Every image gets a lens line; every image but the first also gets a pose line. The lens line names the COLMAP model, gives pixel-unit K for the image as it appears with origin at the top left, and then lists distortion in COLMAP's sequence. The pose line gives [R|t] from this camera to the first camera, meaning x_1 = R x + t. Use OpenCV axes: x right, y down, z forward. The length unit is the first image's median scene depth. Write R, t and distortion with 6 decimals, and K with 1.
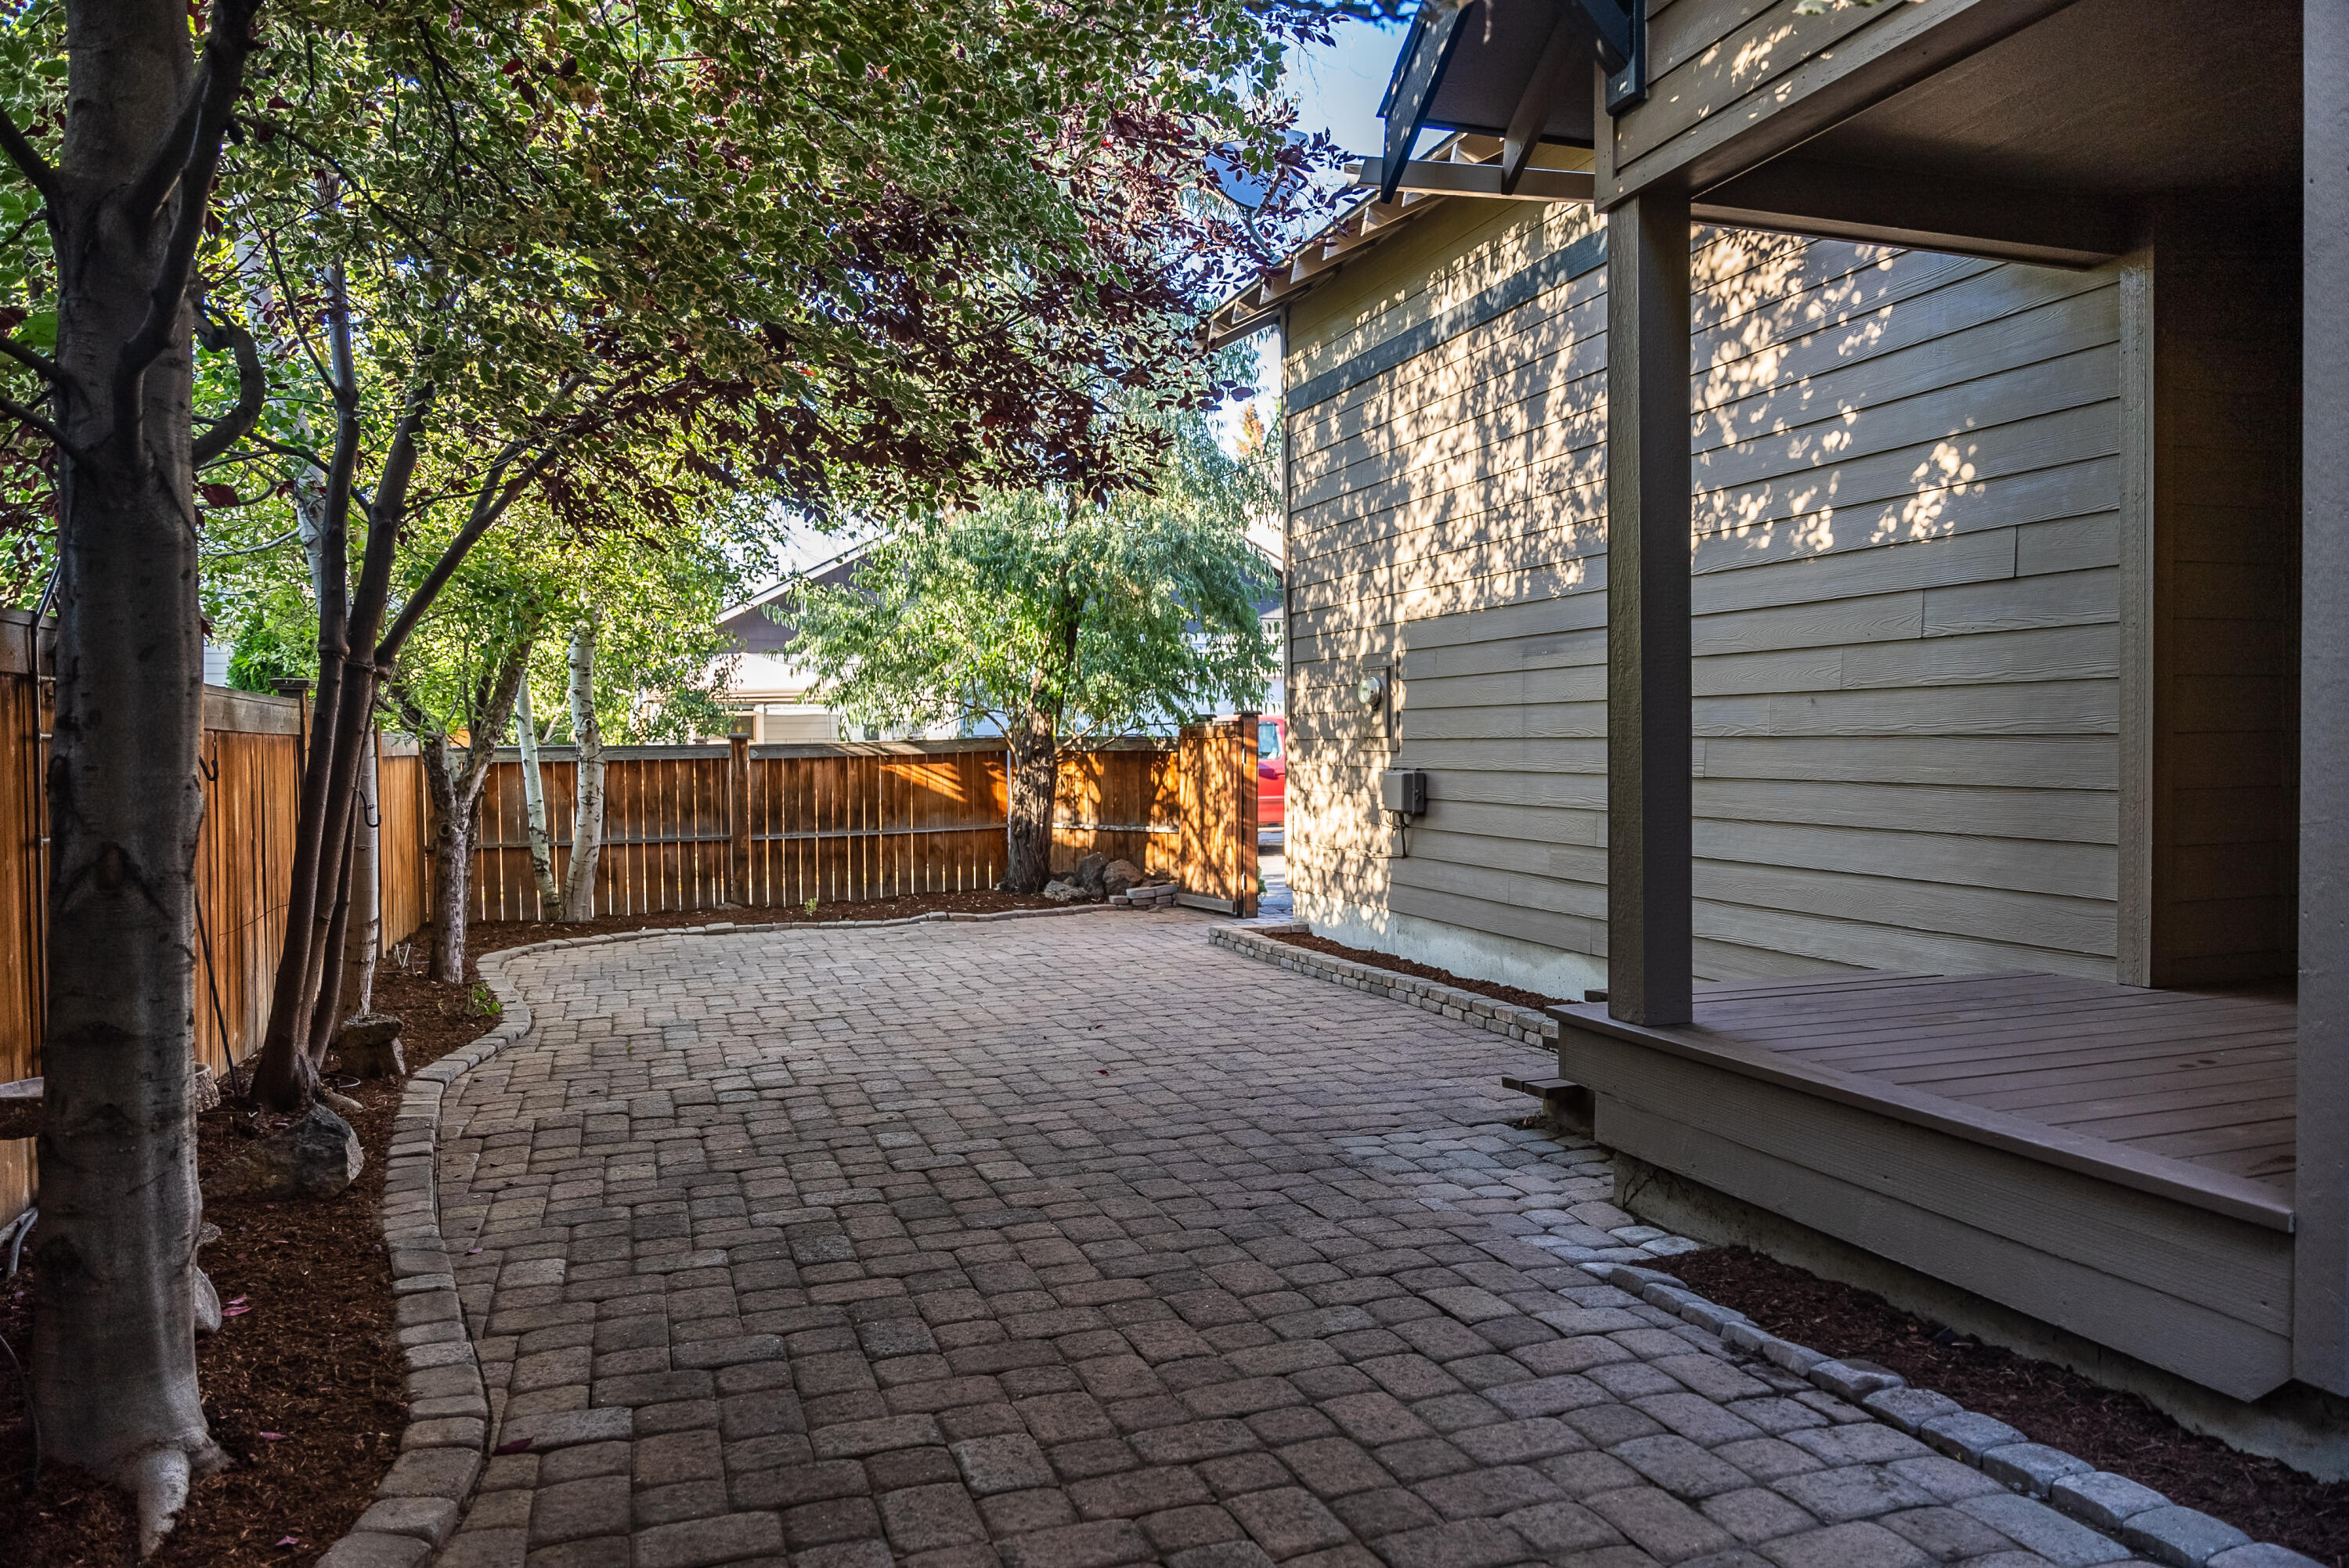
lens RADIAL K [[1583.1, 0, 1174.5], [0, 1583.1, 784.0], [0, 0, 1]] dist [-0.007180, -0.004378]
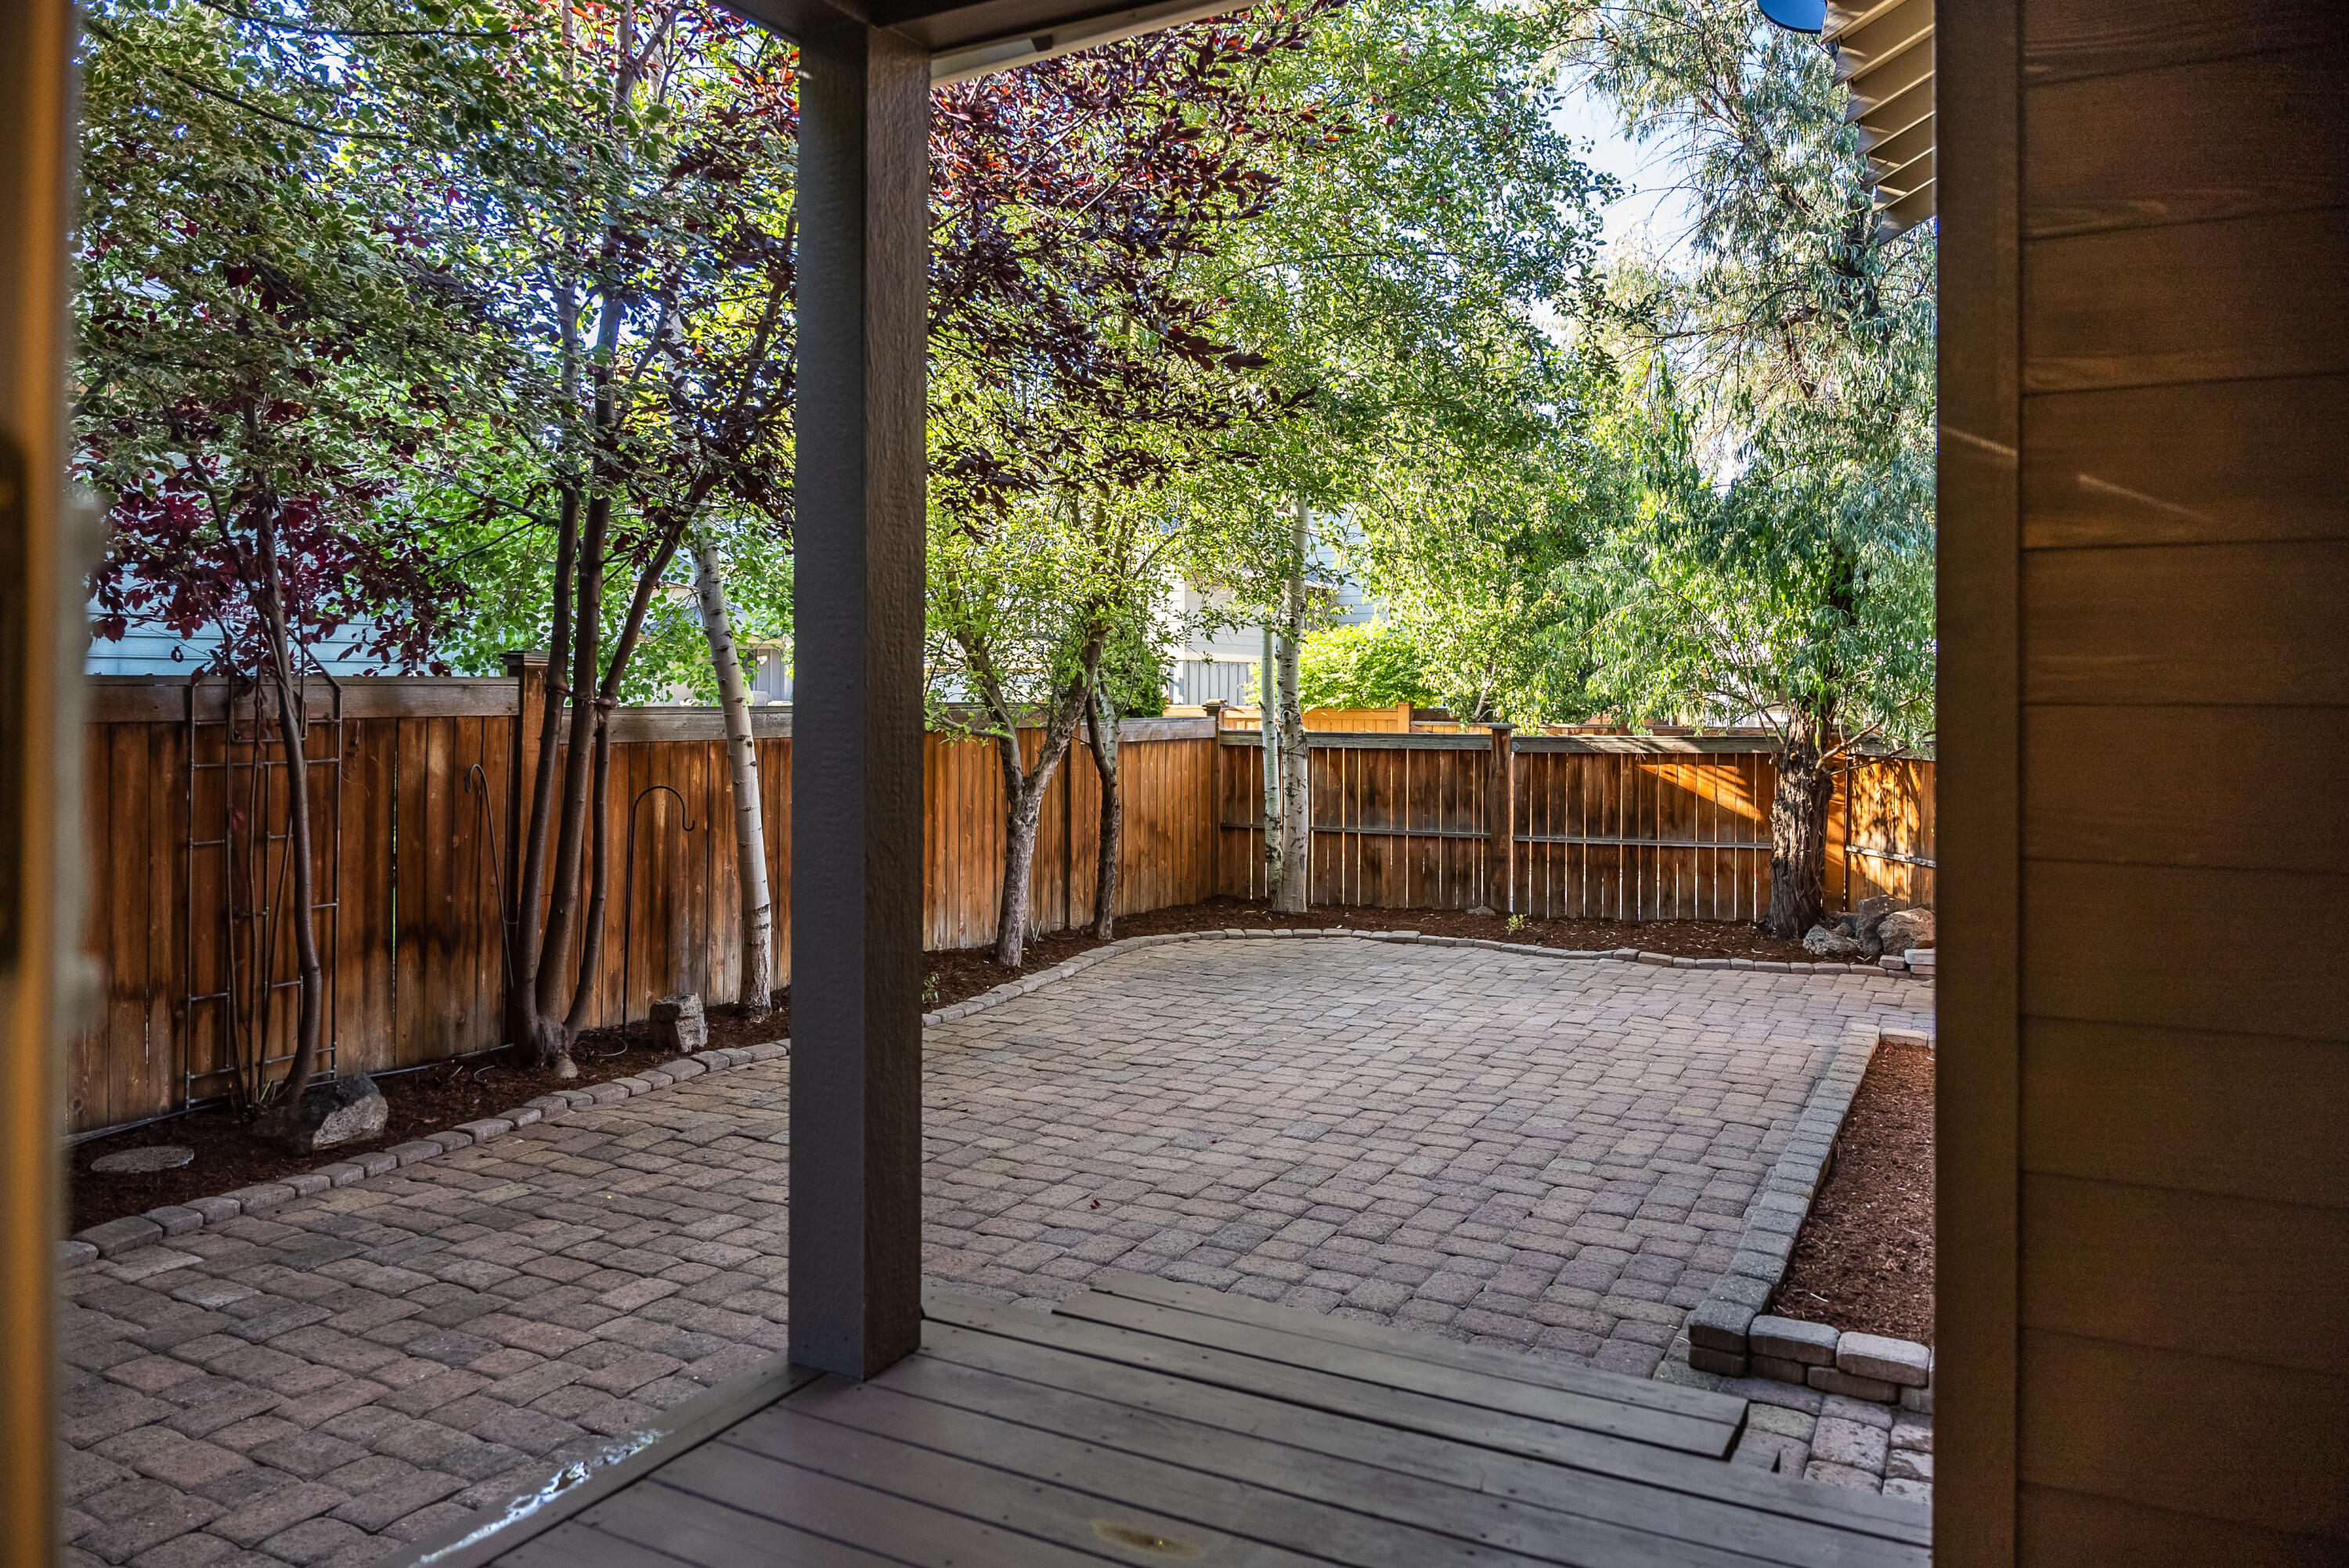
lens RADIAL K [[1617.0, 0, 1175.5], [0, 1617.0, 681.6], [0, 0, 1]] dist [-0.002053, -0.000821]
pose [[0.674395, 0.015232, -0.738214, 0.295222], [-0.034433, 0.999348, -0.010836, -0.040216], [0.737568, 0.032727, 0.674480, 0.225531]]
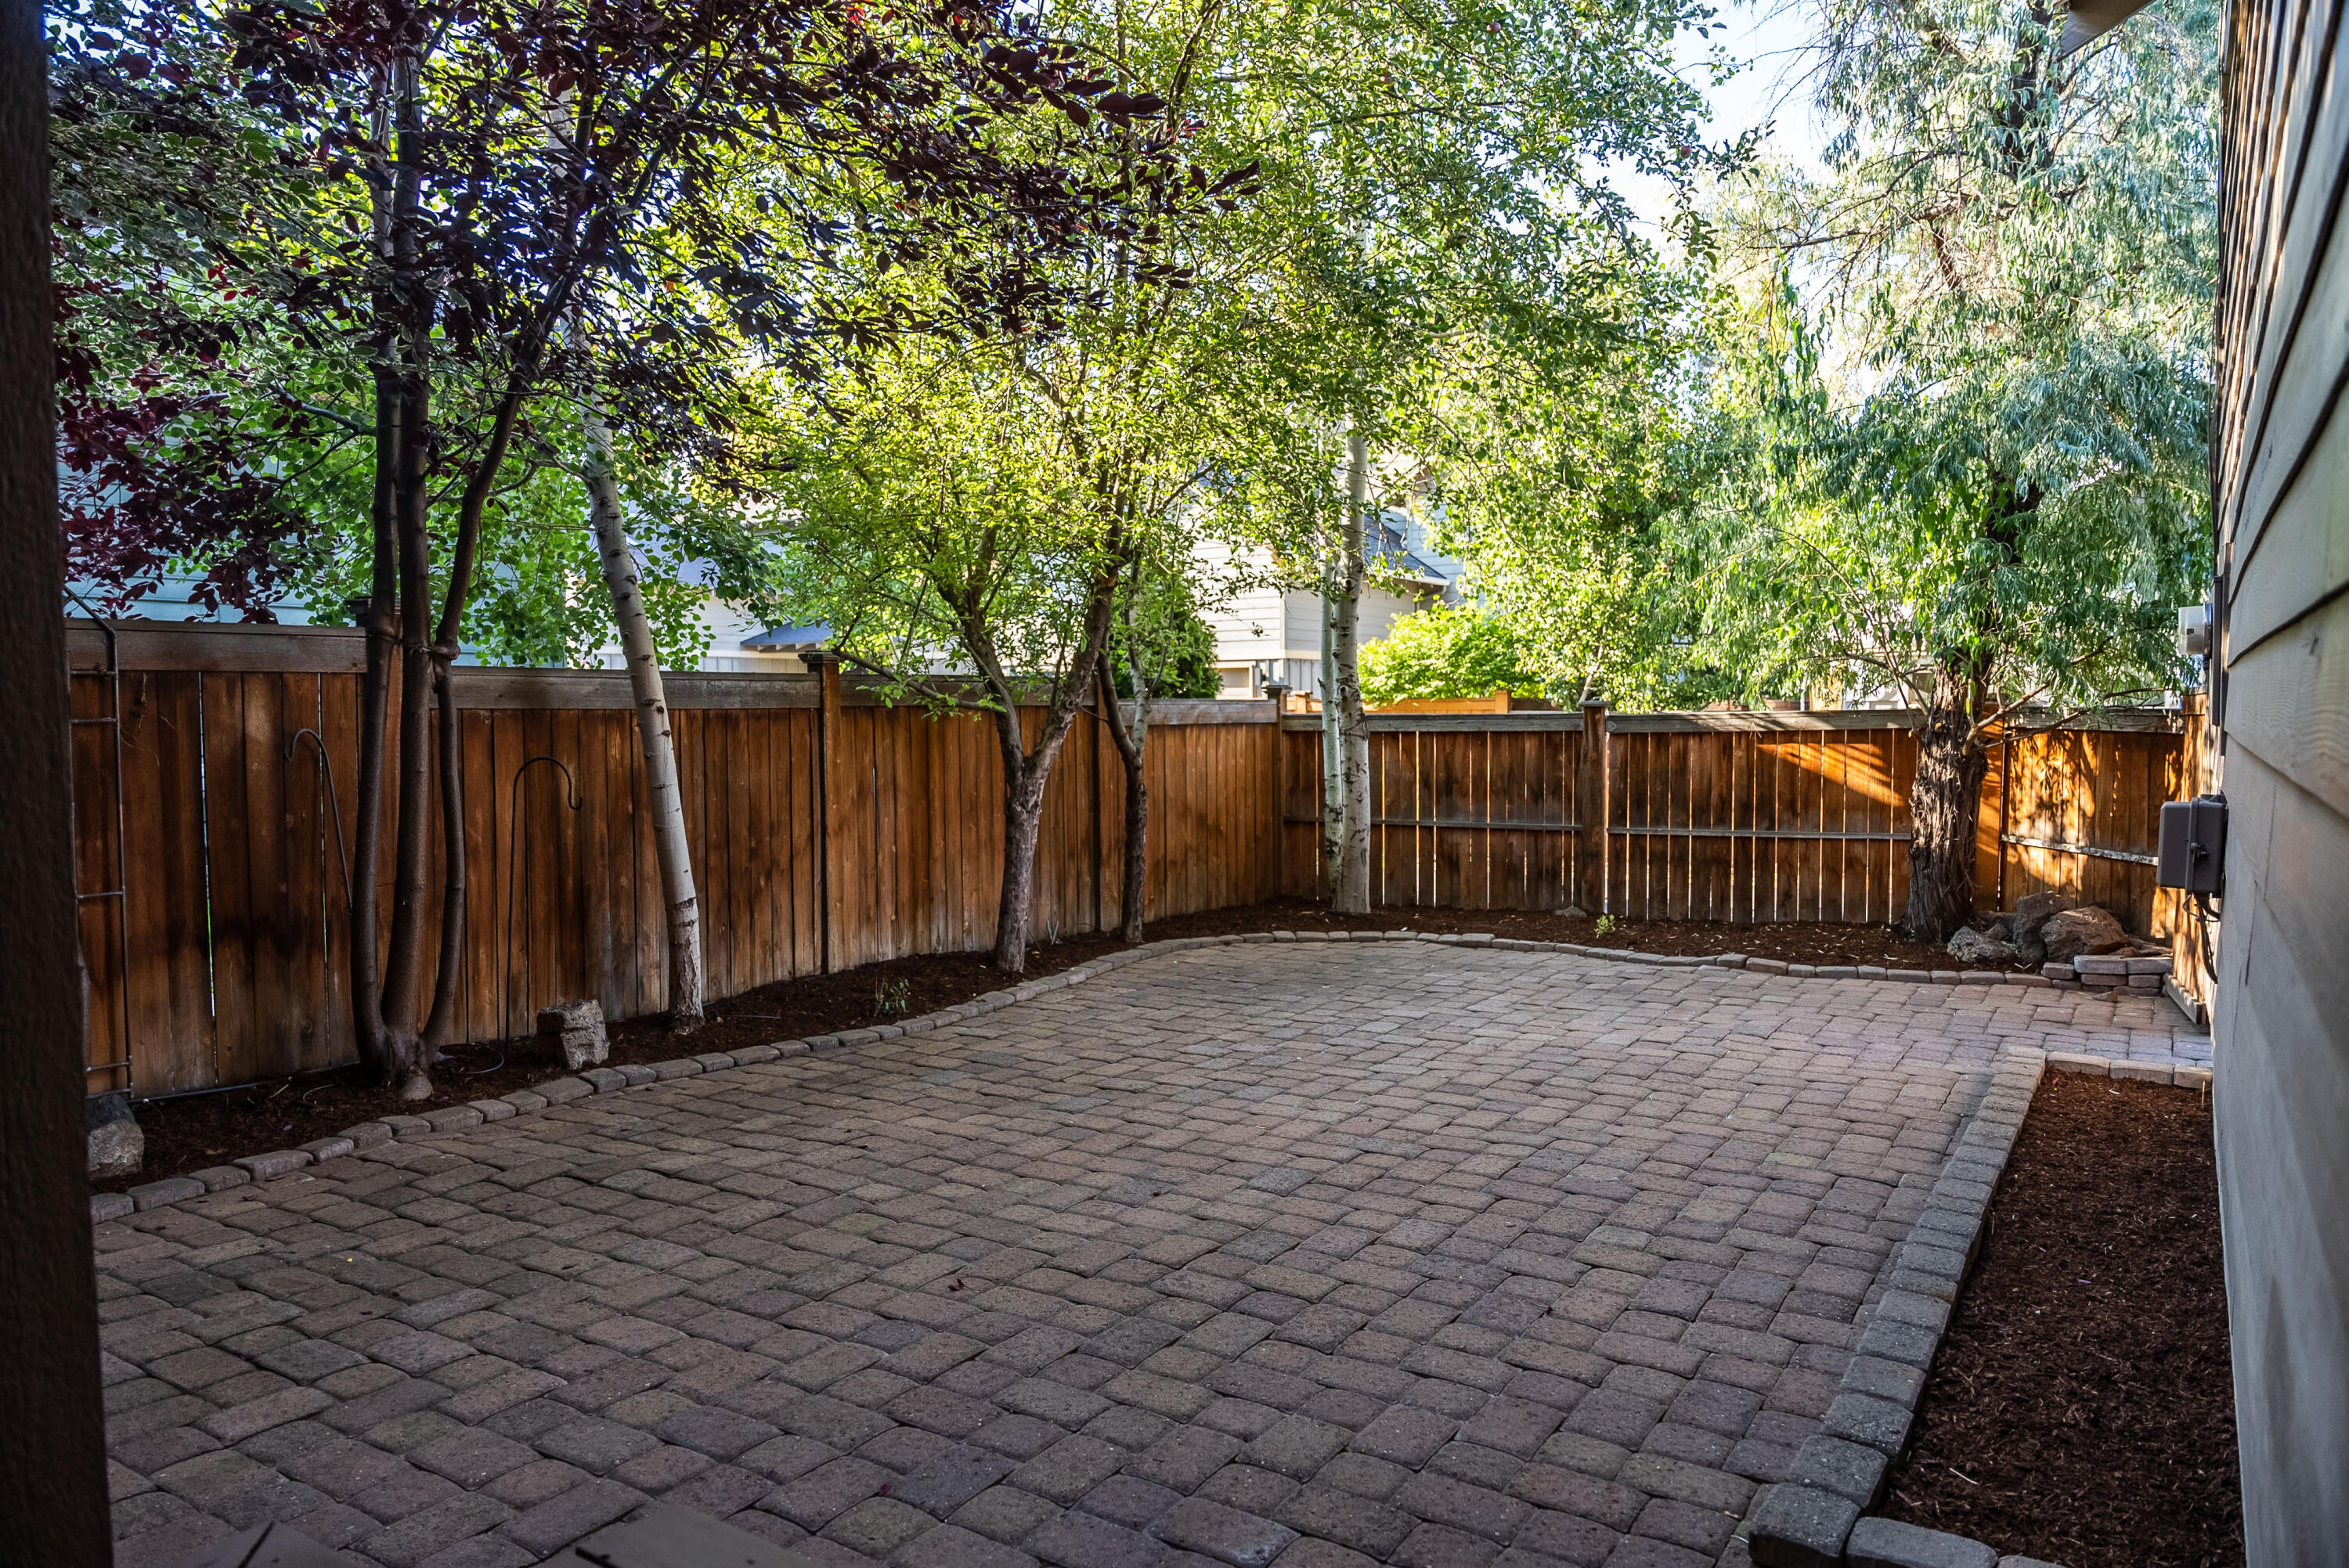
lens RADIAL K [[1566.1, 0, 1174.5], [0, 1566.1, 784.0], [0, 0, 1]] dist [-0.005108, -0.002885]
pose [[0.605037, 0.050065, -0.794622, 0.236448], [-0.023482, 0.998709, 0.045044, -0.020491], [0.795851, -0.008594, 0.605431, 0.346243]]
